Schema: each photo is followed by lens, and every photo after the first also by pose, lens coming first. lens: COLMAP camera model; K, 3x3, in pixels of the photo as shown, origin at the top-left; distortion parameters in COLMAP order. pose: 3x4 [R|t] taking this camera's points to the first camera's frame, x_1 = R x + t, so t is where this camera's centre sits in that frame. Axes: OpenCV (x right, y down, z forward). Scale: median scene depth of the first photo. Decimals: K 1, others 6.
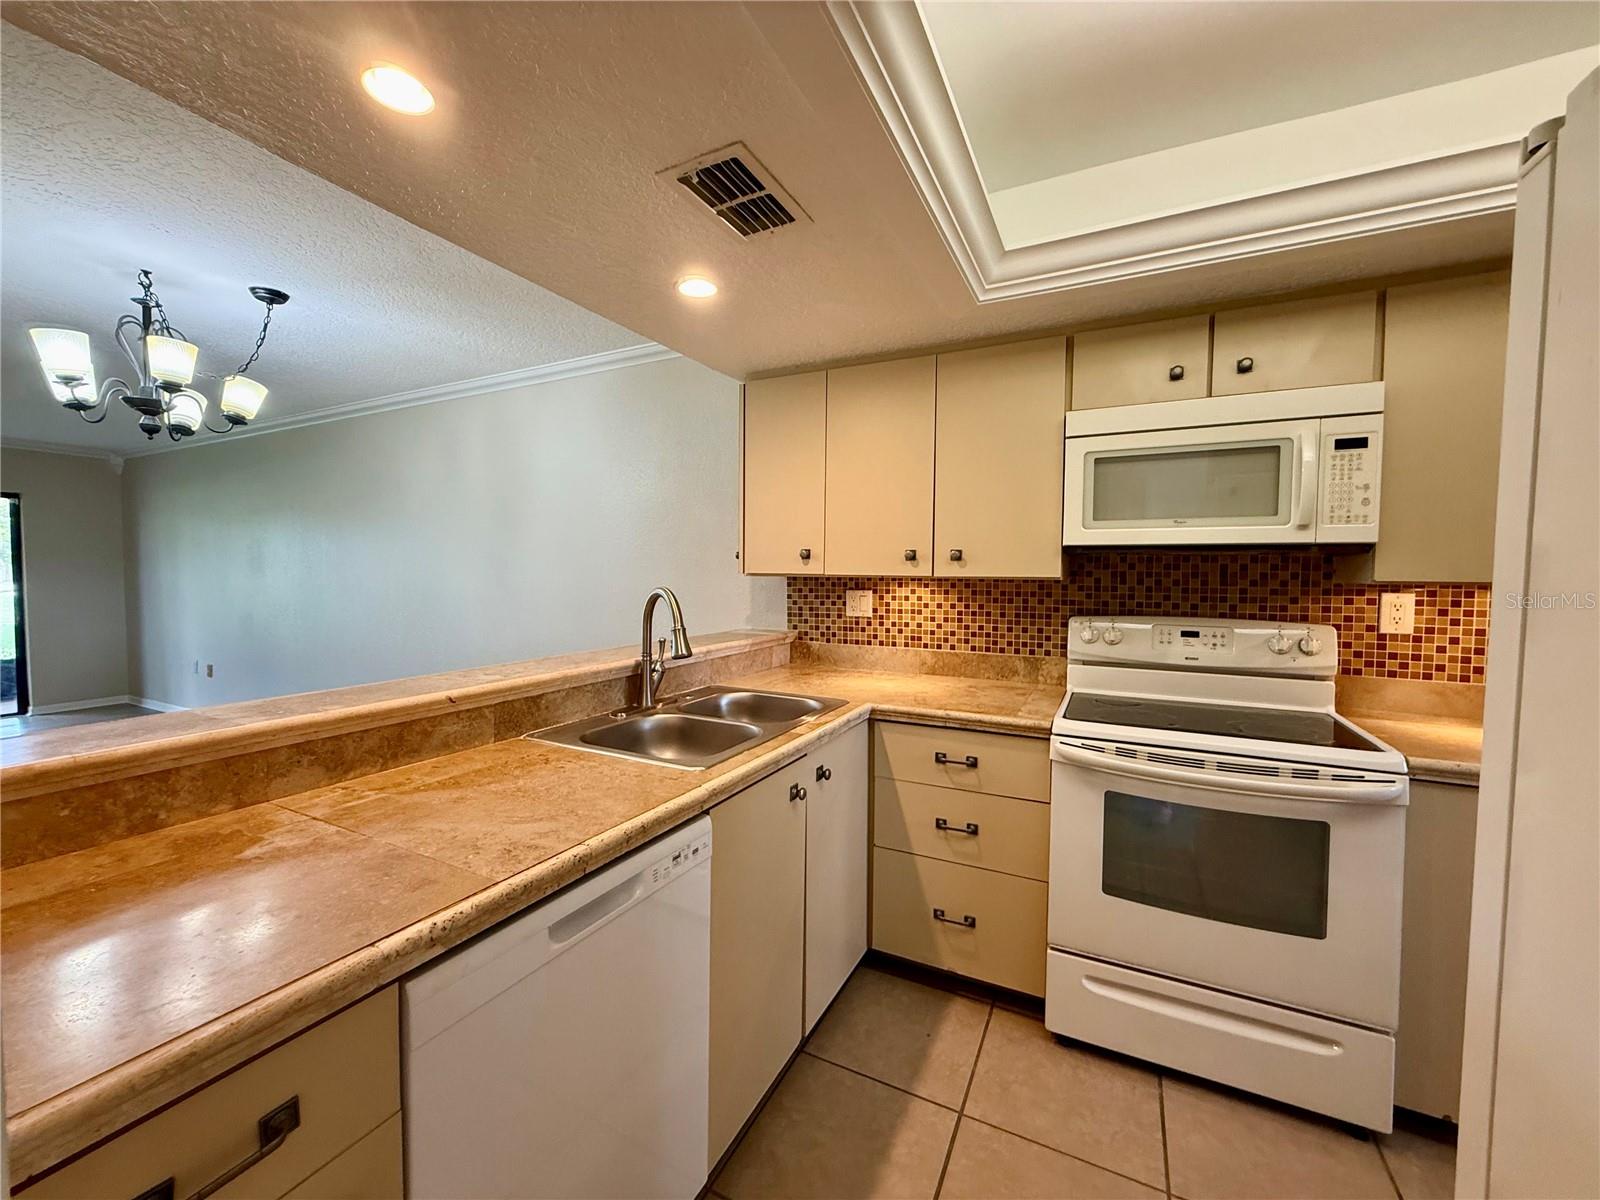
lens RADIAL K [[638.6, 0, 798.2], [0, 638.6, 597.5], [0, 0, 1]] dist [-0.001091, 0.000373]
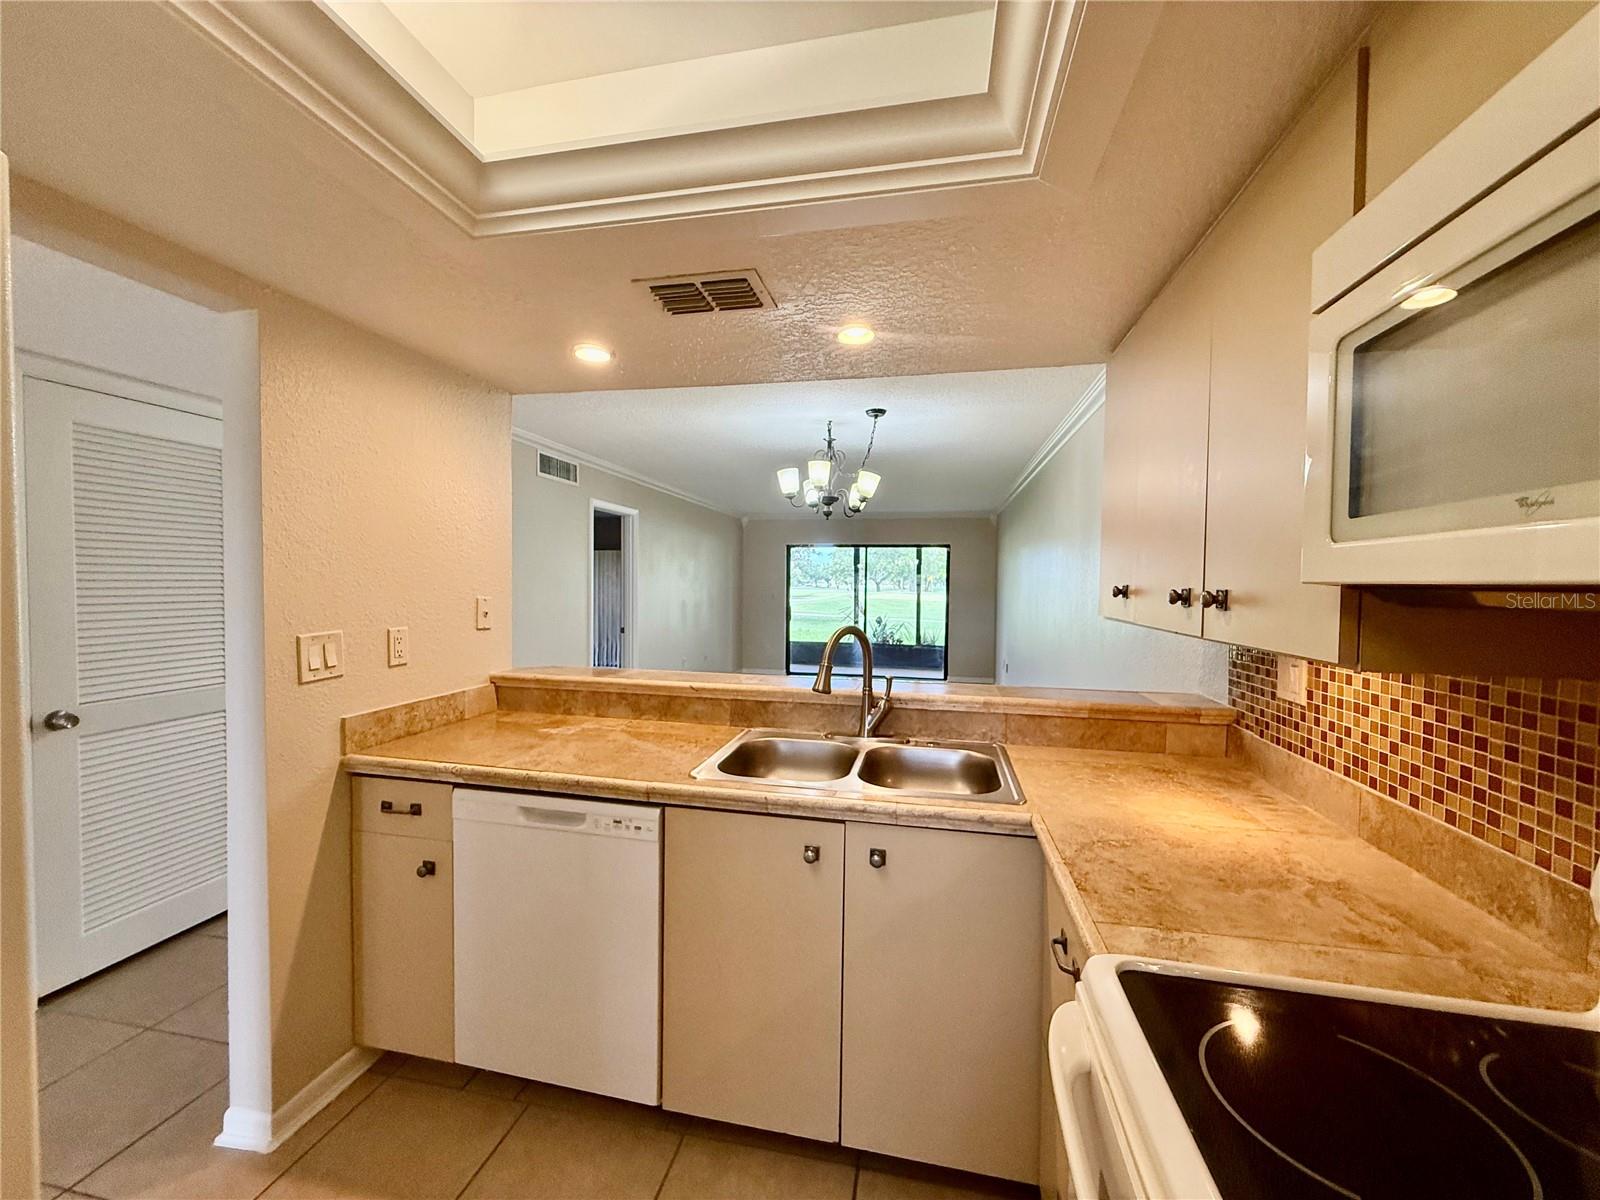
lens RADIAL K [[638.6, 0, 795.8], [0, 638.6, 596.8], [0, 0, 1]] dist [-0.001091, 0.000373]
pose [[0.260743, 0.019183, -0.965218, 0.564373], [-0.051099, 0.998675, 0.006044, -0.046938], [0.964055, 0.047746, 0.261377, 0.458343]]
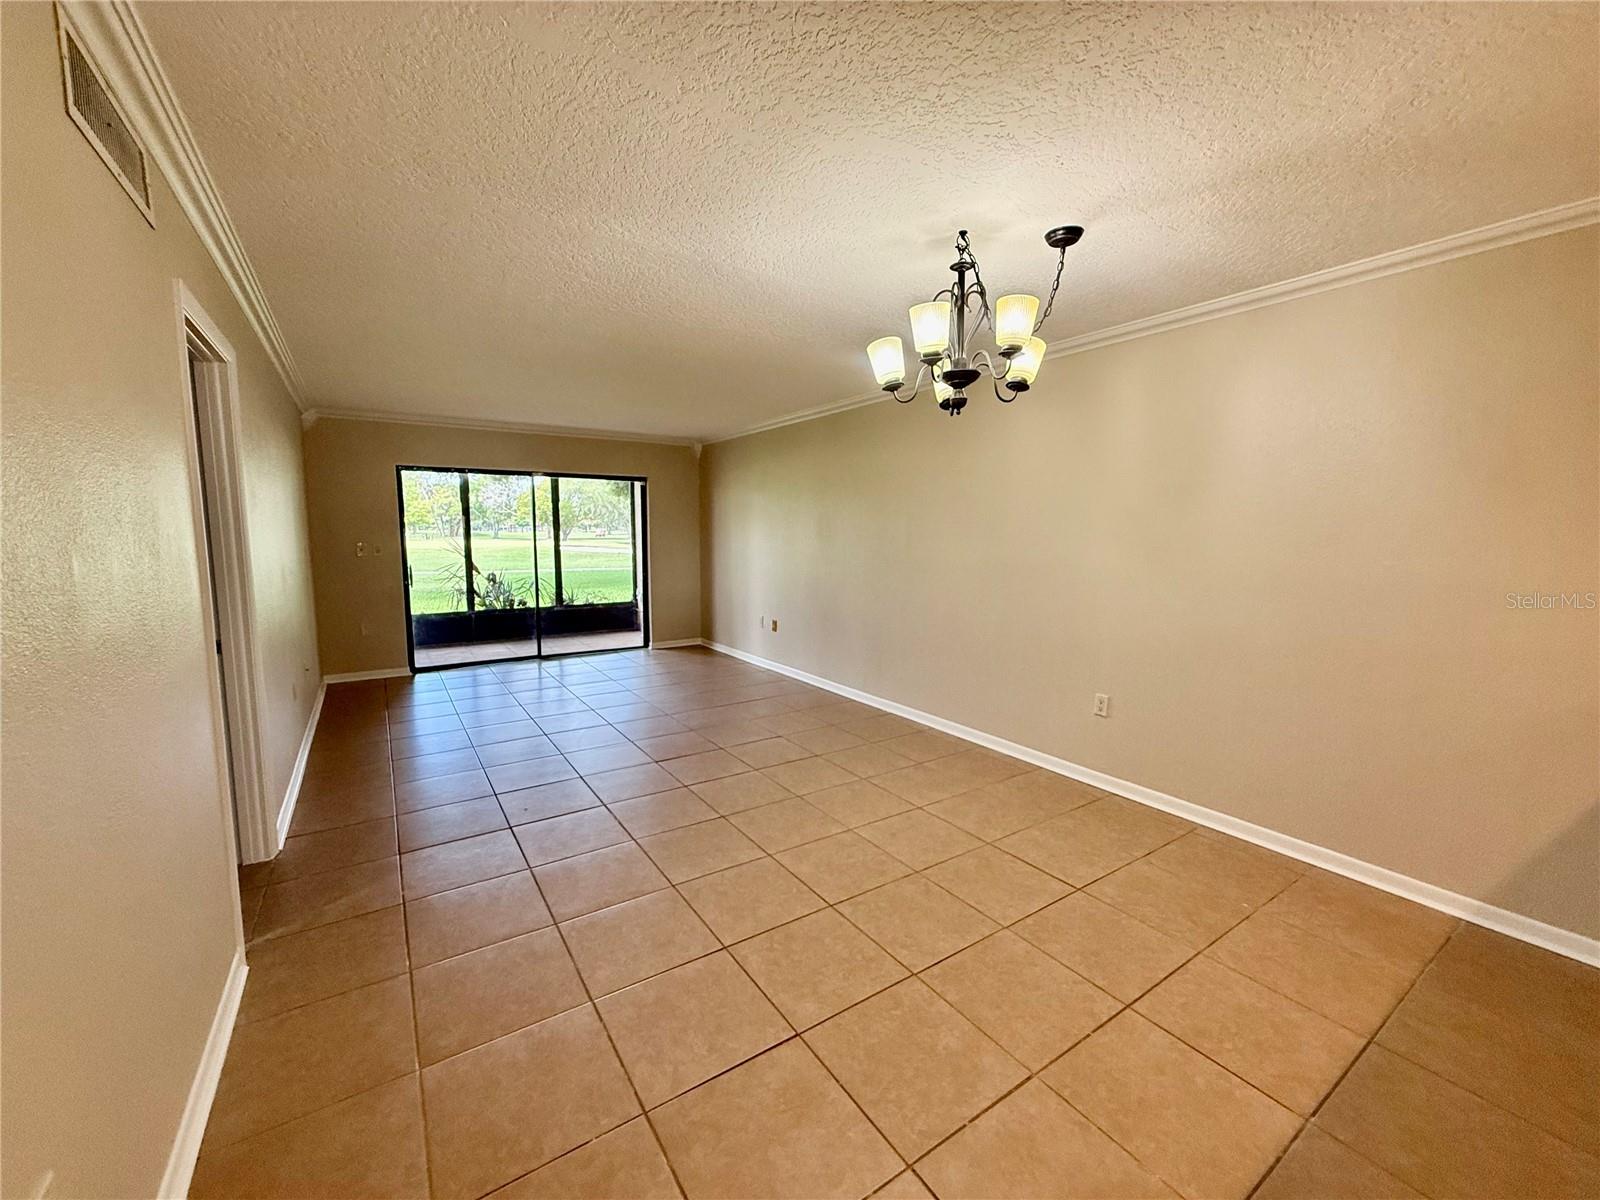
lens RADIAL K [[638.6, 0, 797.0], [0, 638.6, 604.8], [0, 0, 1]] dist [-0.001091, 0.000373]
pose [[0.869787, 0.059262, -0.489856, -0.695146], [-0.024966, 0.996776, 0.076258, -0.028813], [0.492796, -0.054098, 0.868462, 0.032667]]
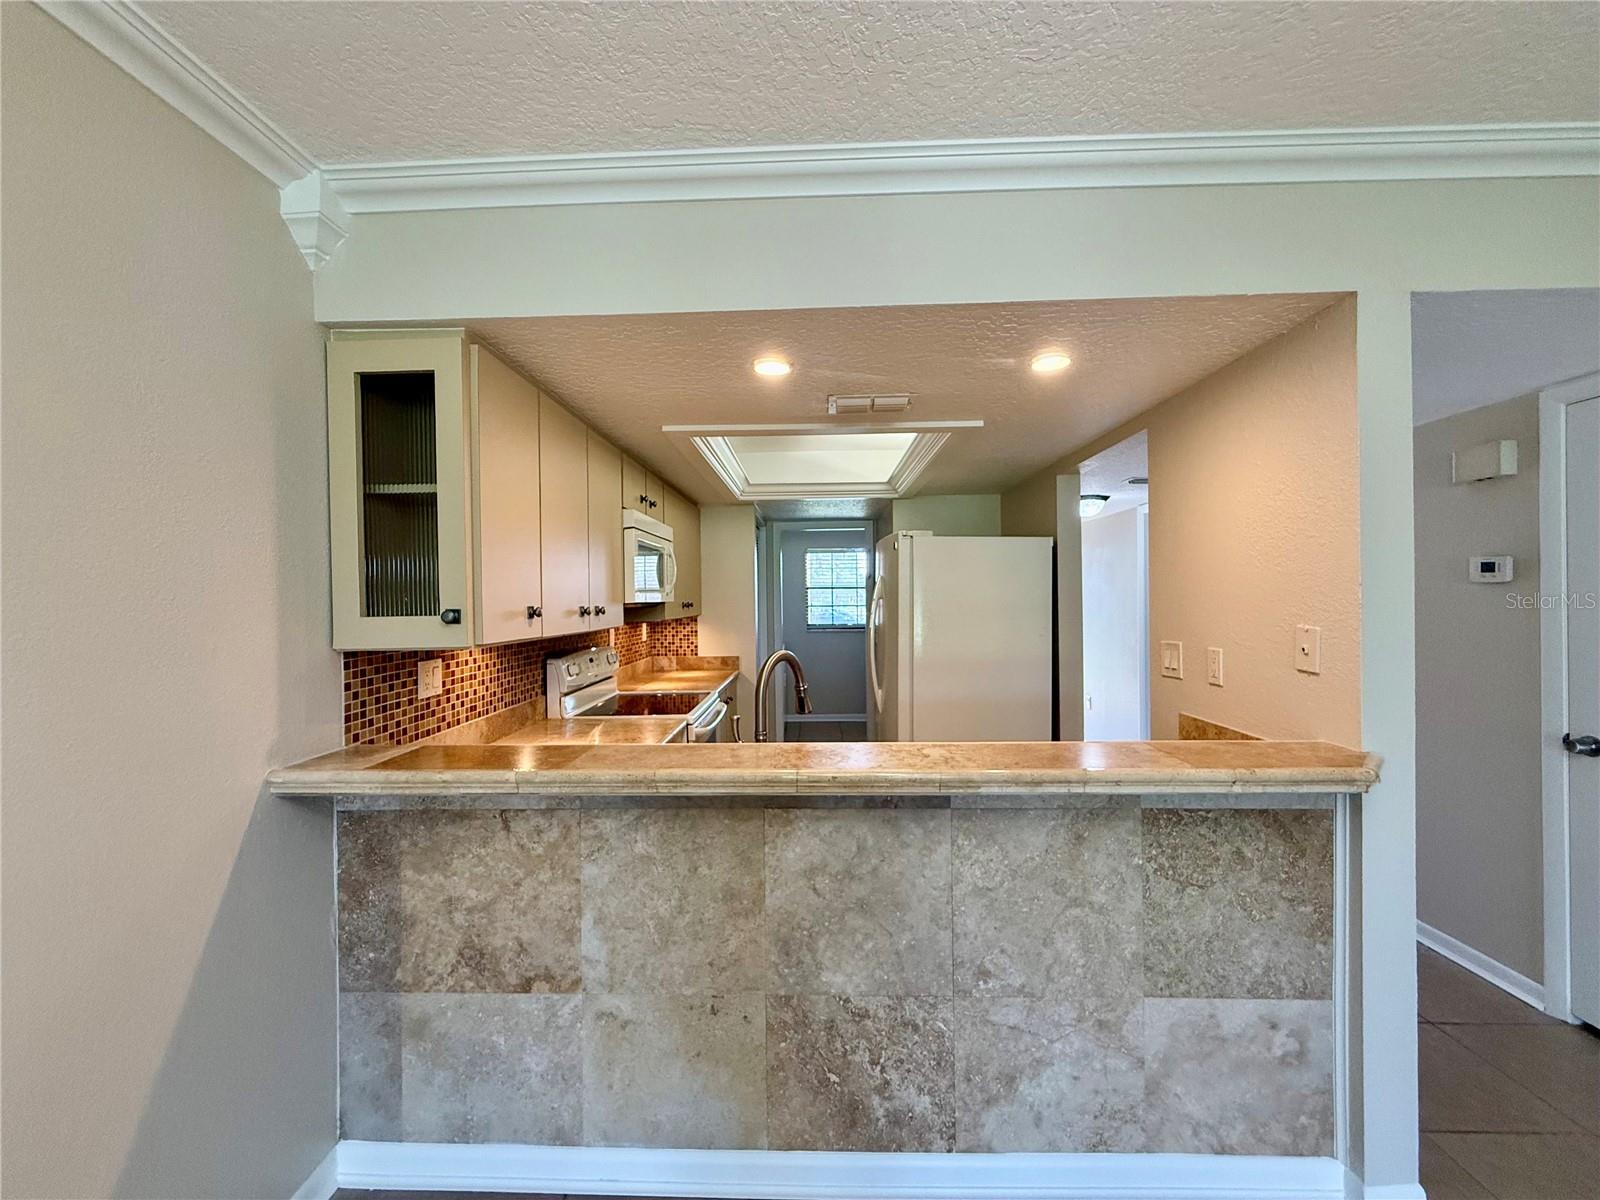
lens RADIAL K [[638.6, 0, 790.6], [0, 638.6, 597.1], [0, 0, 1]] dist [-0.001091, 0.000373]
pose [[-0.418331, -0.000765, 0.908294, -0.790168], [0.046900, 0.998647, 0.022442, -0.085956], [-0.907083, 0.051987, -0.417729, 0.997573]]
